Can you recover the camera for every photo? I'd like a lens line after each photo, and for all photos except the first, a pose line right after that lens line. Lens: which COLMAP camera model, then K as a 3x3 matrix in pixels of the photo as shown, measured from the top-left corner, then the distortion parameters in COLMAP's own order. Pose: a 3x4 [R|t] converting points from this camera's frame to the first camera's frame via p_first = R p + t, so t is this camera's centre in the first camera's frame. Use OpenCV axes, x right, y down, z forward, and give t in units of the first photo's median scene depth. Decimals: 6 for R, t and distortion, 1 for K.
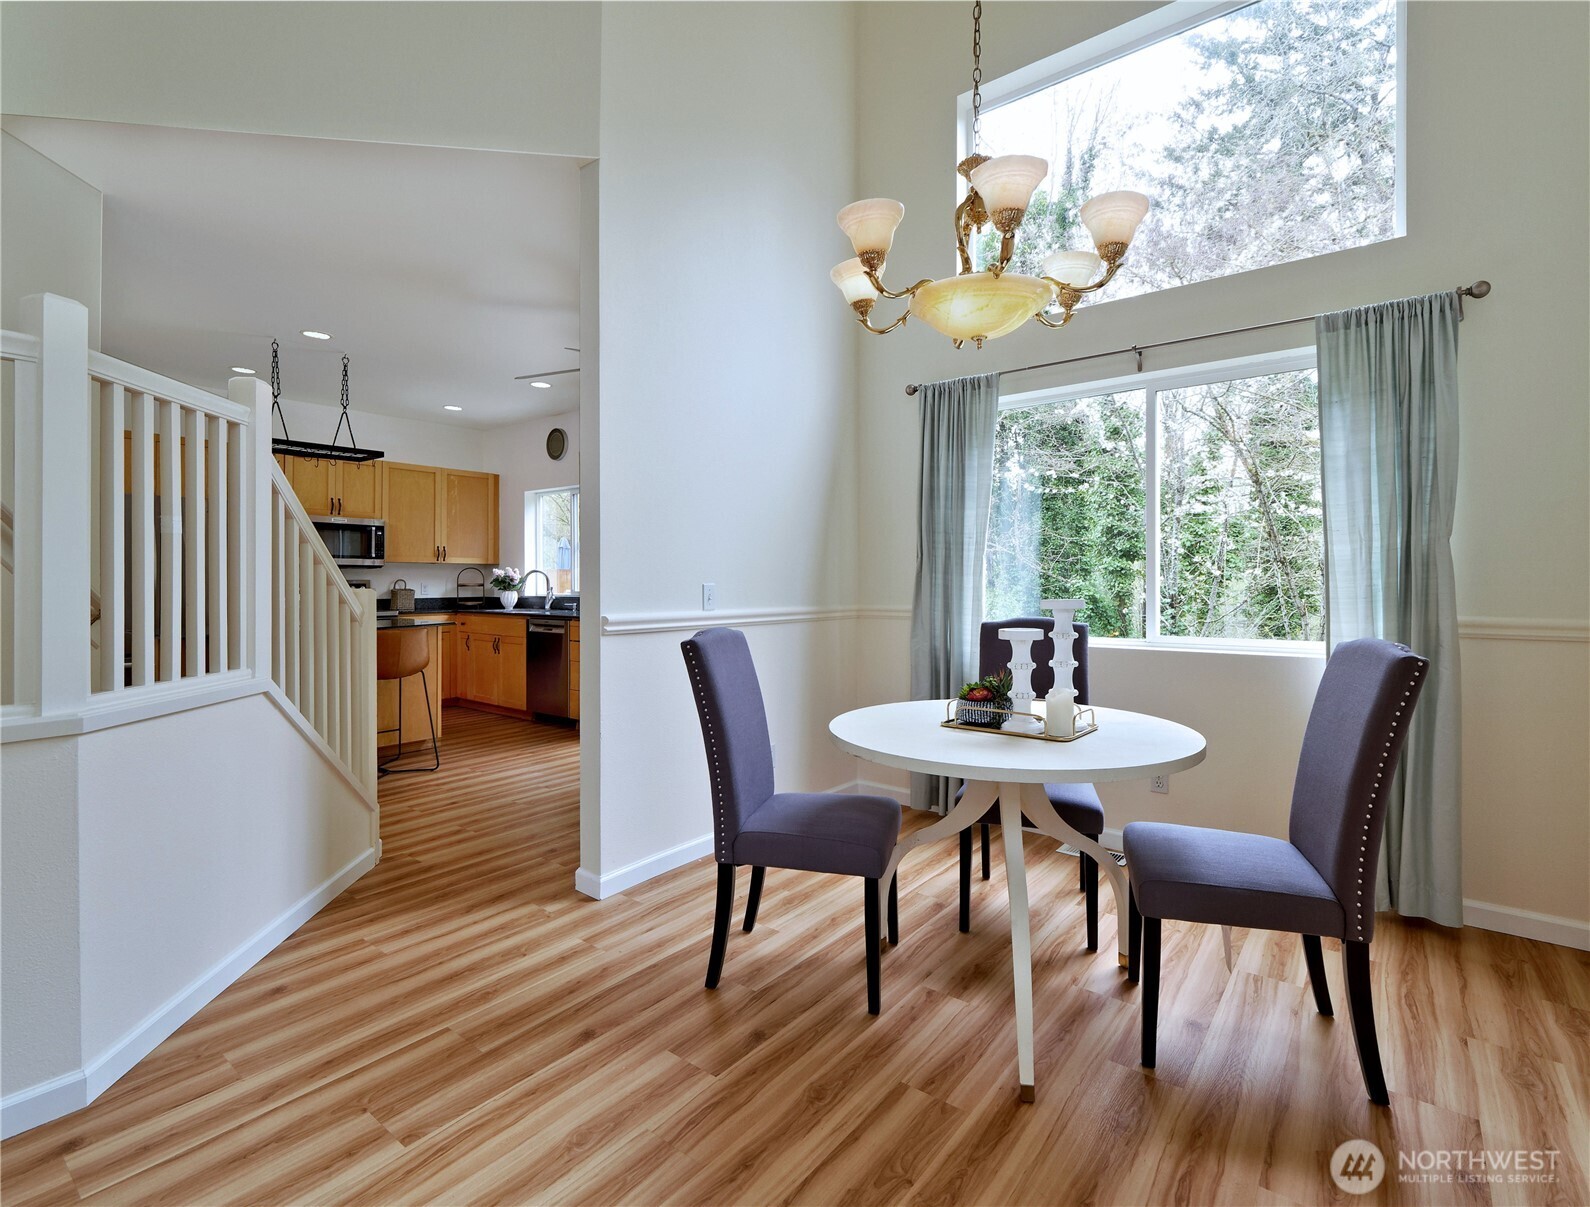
lens RADIAL K [[739.7, 0, 813.0], [0, 739.7, 583.3], [0, 0, 1]] dist [0.015362, -0.000215]
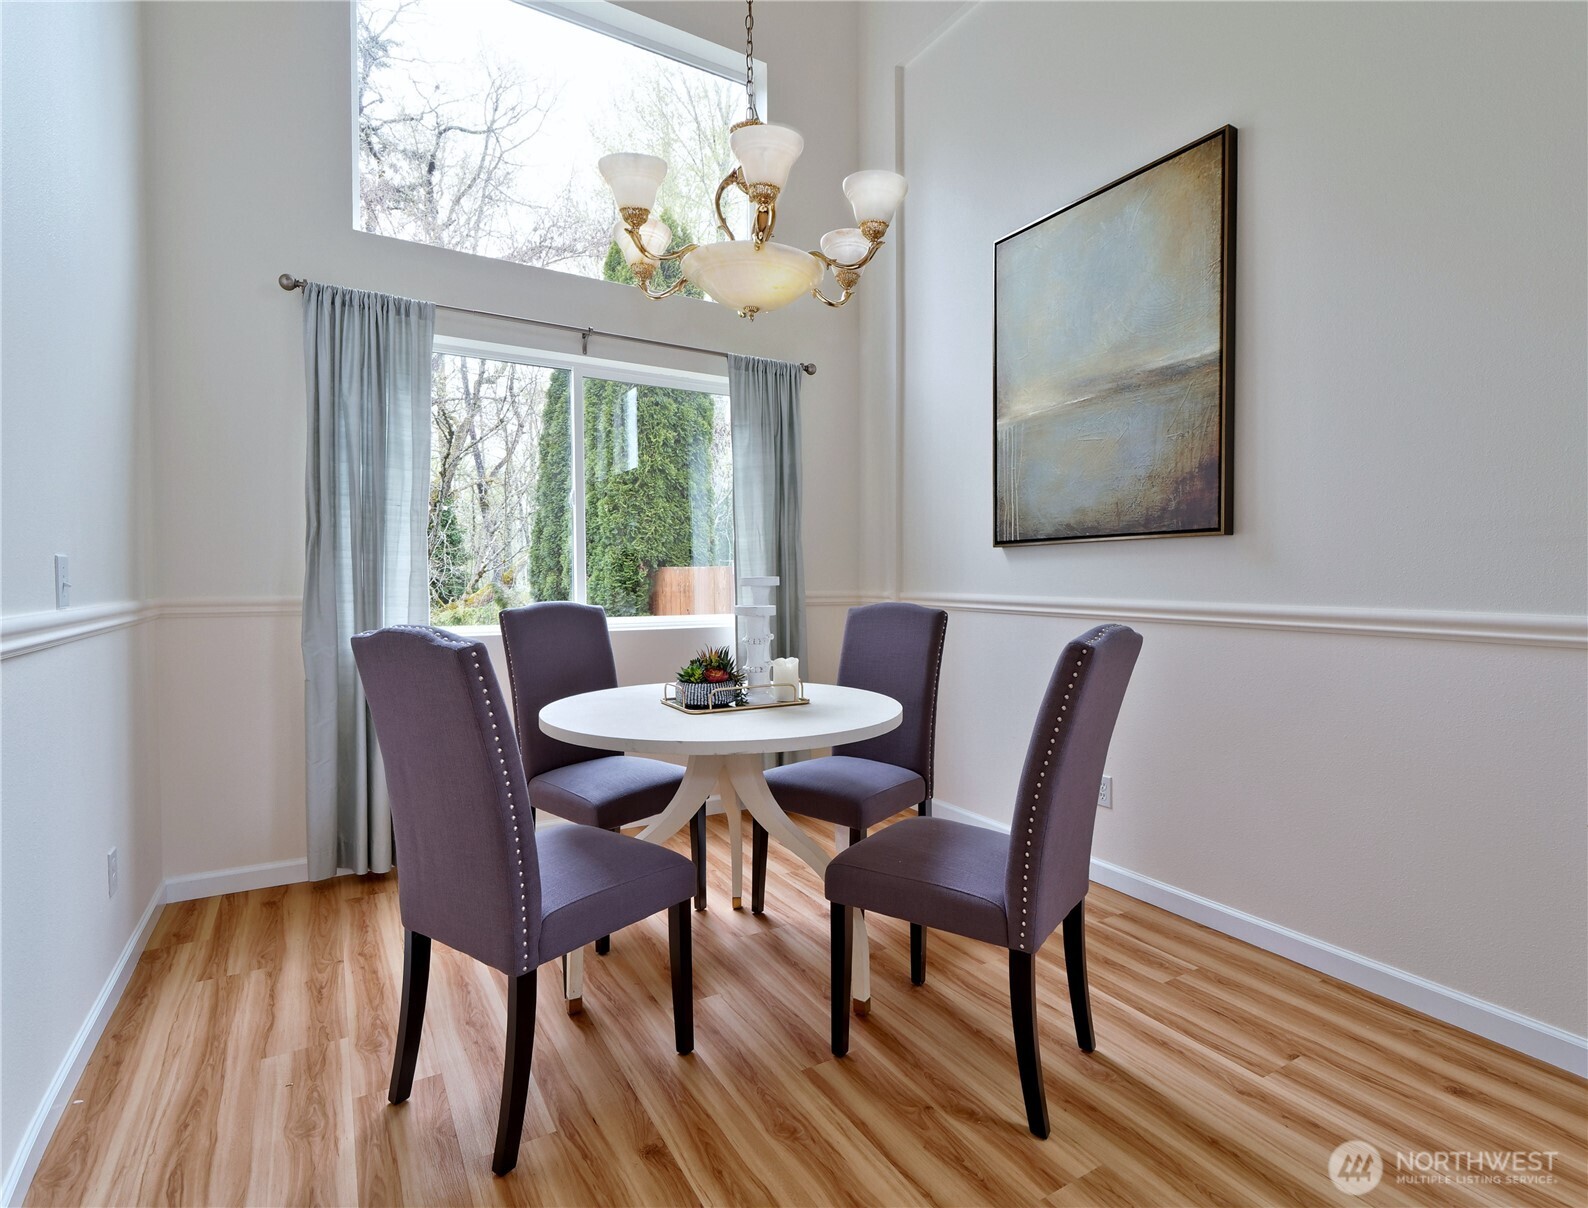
lens RADIAL K [[798.2, 0, 796.7], [0, 798.2, 581.2], [0, 0, 1]] dist [0.023538, 0.000212]
pose [[0.382350, -0.007381, 0.923988, -0.550204], [-0.002179, 0.999958, 0.008889, 0.013273], [-0.924015, -0.005412, 0.382318, 0.393341]]
